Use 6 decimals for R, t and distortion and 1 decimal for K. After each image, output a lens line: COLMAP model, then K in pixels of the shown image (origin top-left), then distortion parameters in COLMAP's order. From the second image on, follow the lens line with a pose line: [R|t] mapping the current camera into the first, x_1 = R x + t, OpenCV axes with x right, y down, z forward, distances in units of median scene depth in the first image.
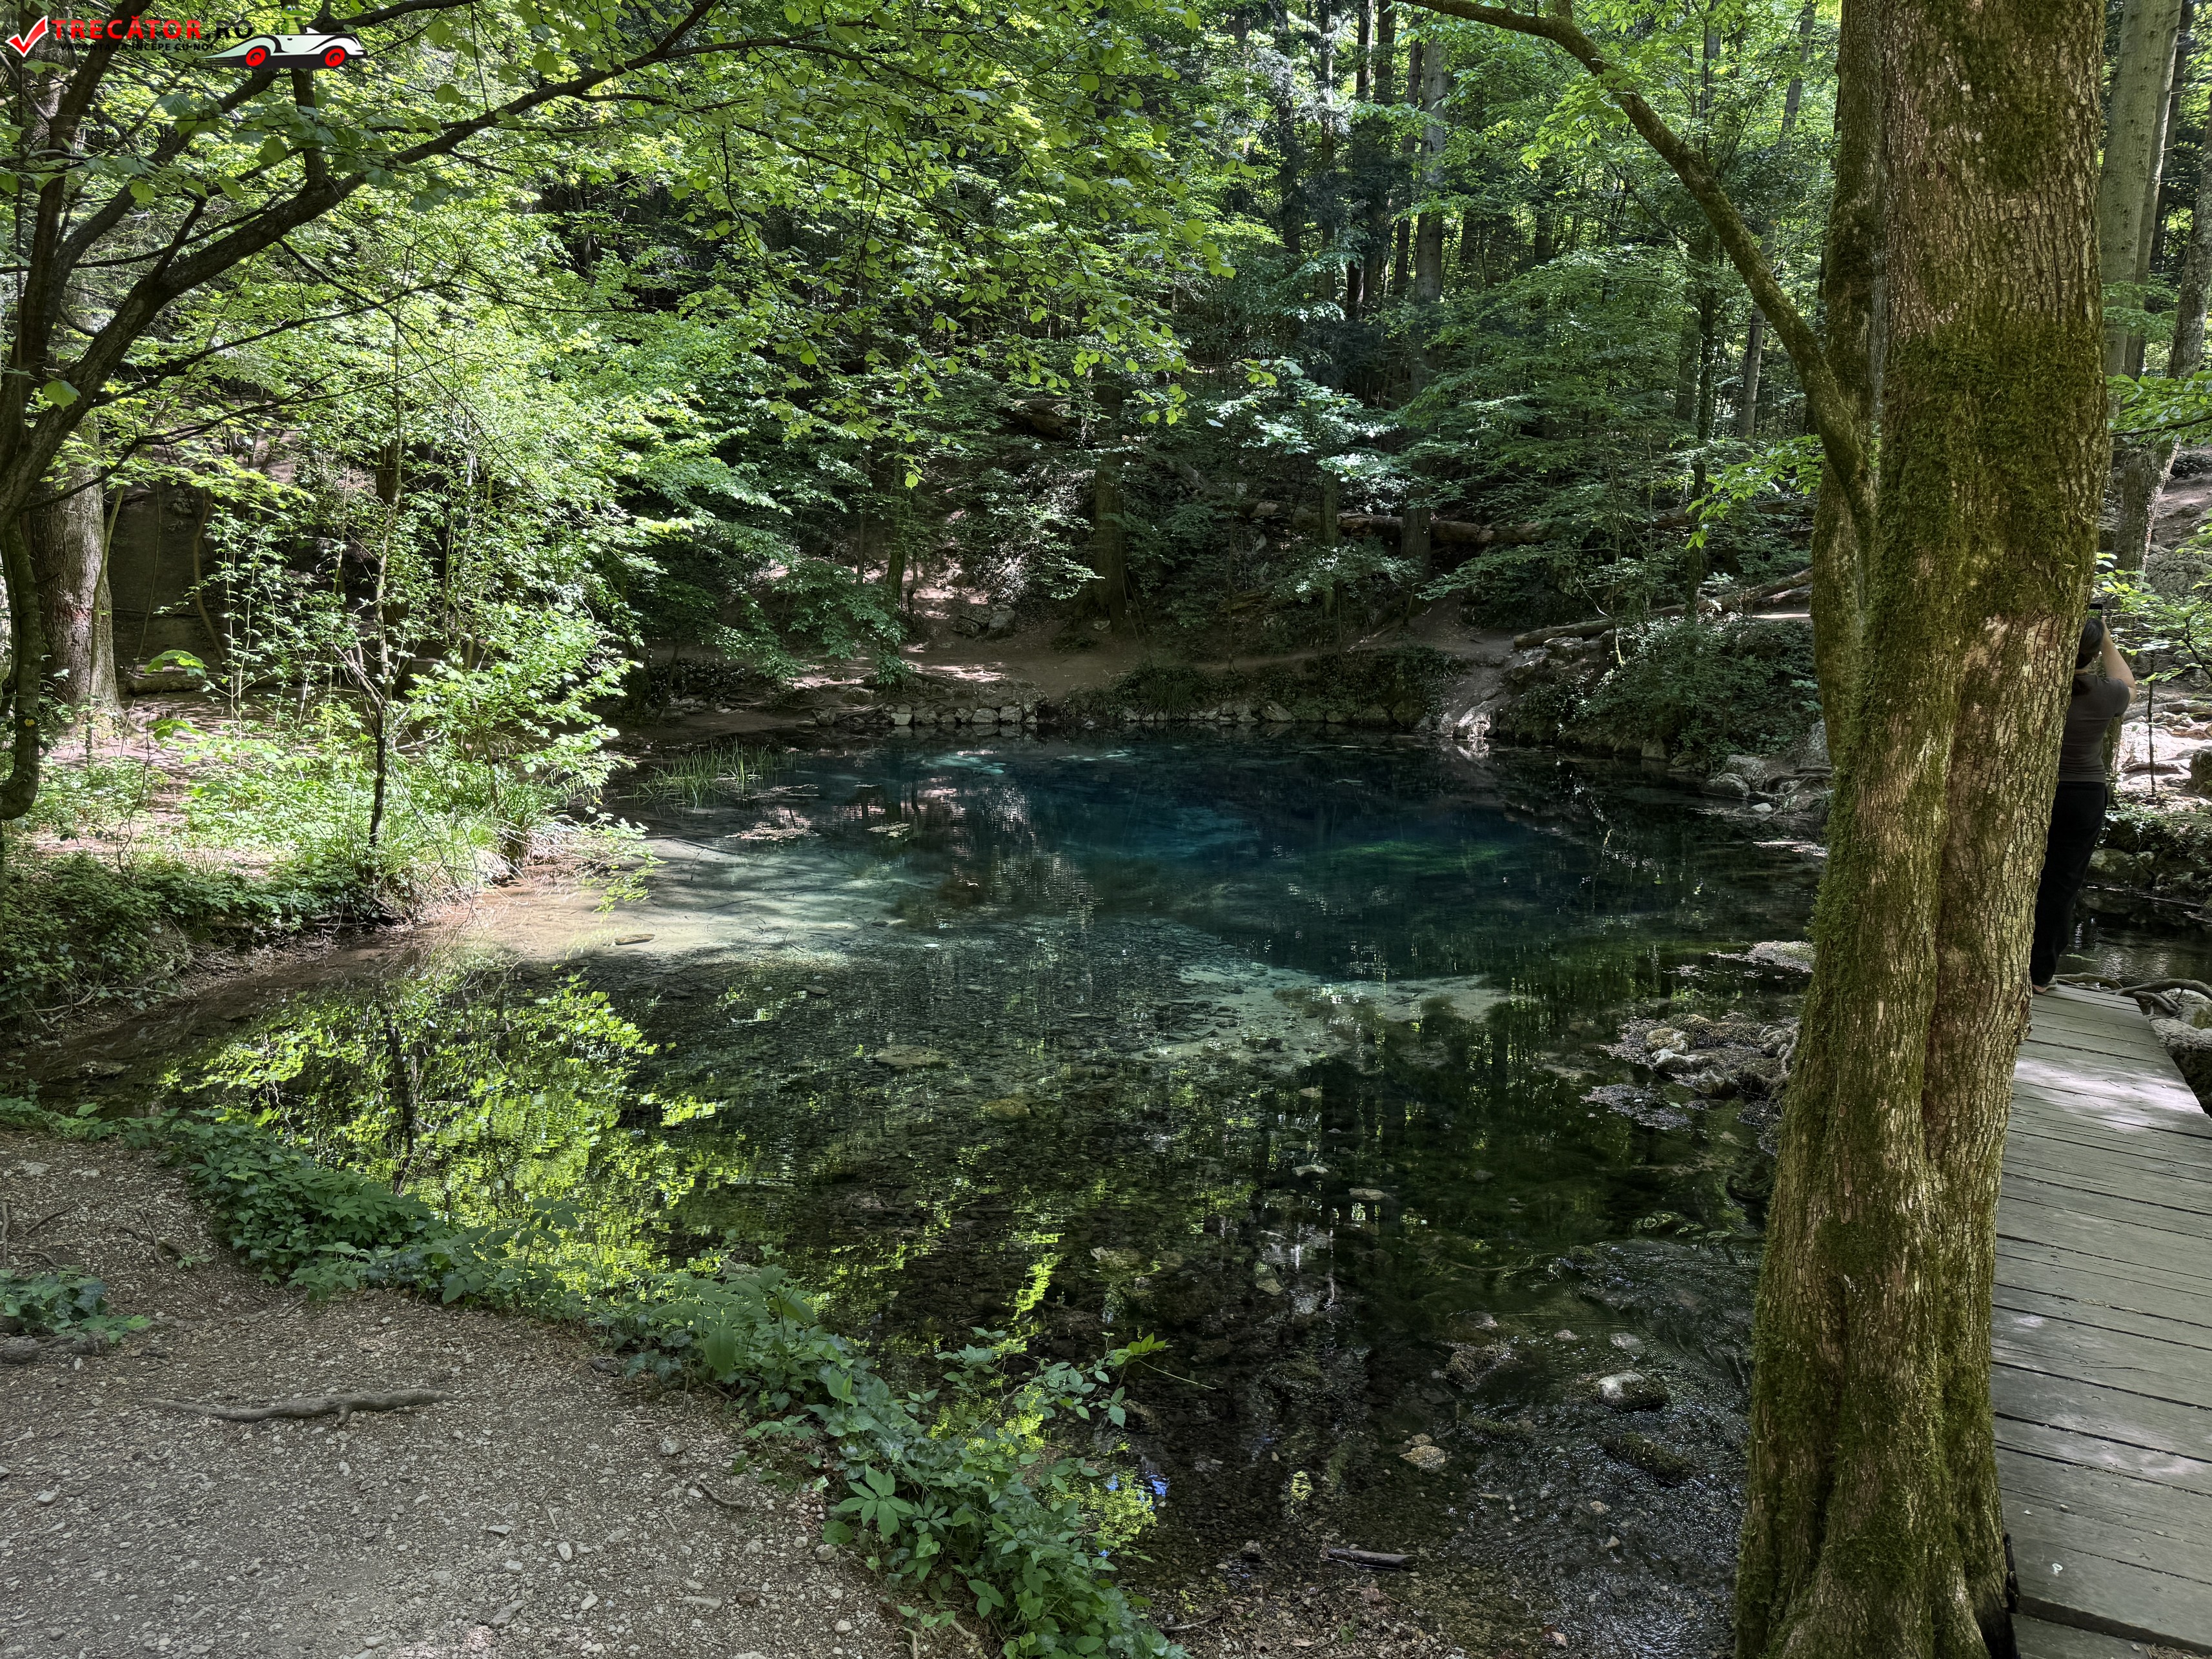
lens RADIAL K [[1556.4, 0, 1095.5], [0, 1556.4, 844.6], [0, 0, 1]] dist [0.066562, -0.074632]
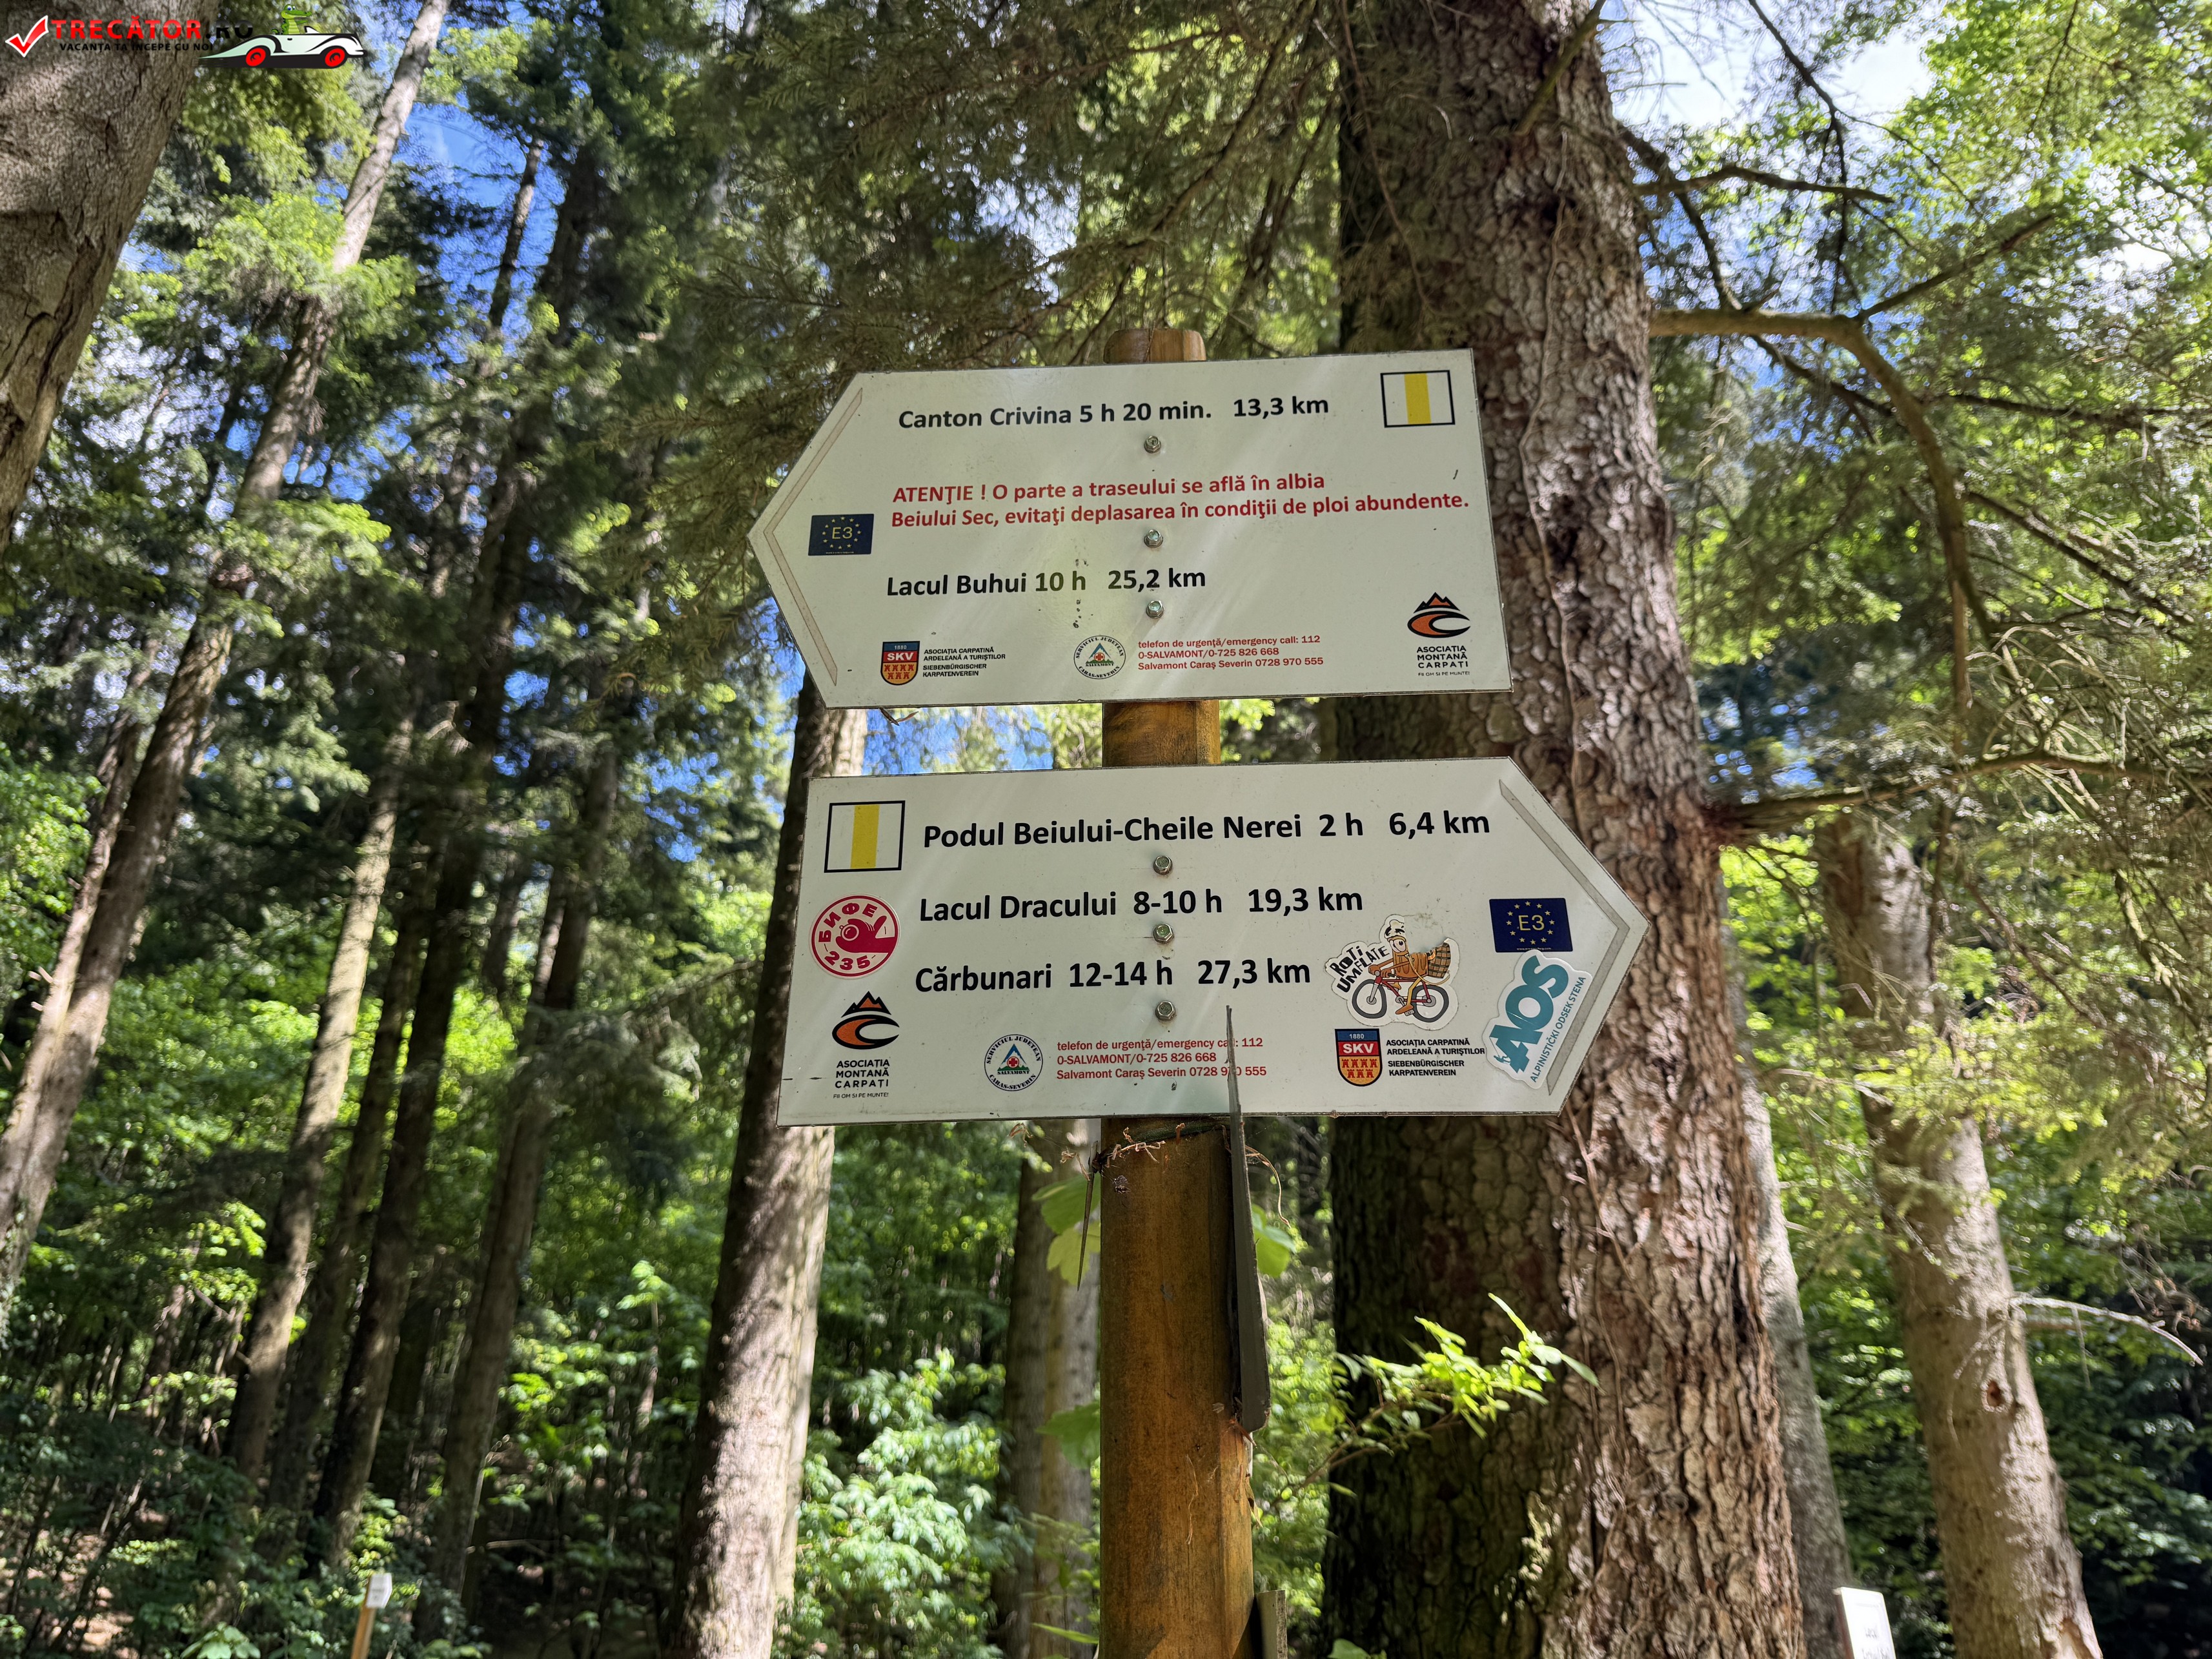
lens RADIAL K [[1556.4, 0, 1109.5], [0, 1556.4, 785.4], [0, 0, 1]] dist [0.066562, -0.074632]
pose [[0.918541, -0.189481, -0.346957, -0.070759], [-0.072781, 0.781594, -0.619528, 0.053571], [0.388568, 0.594313, 0.704135, -0.346193]]
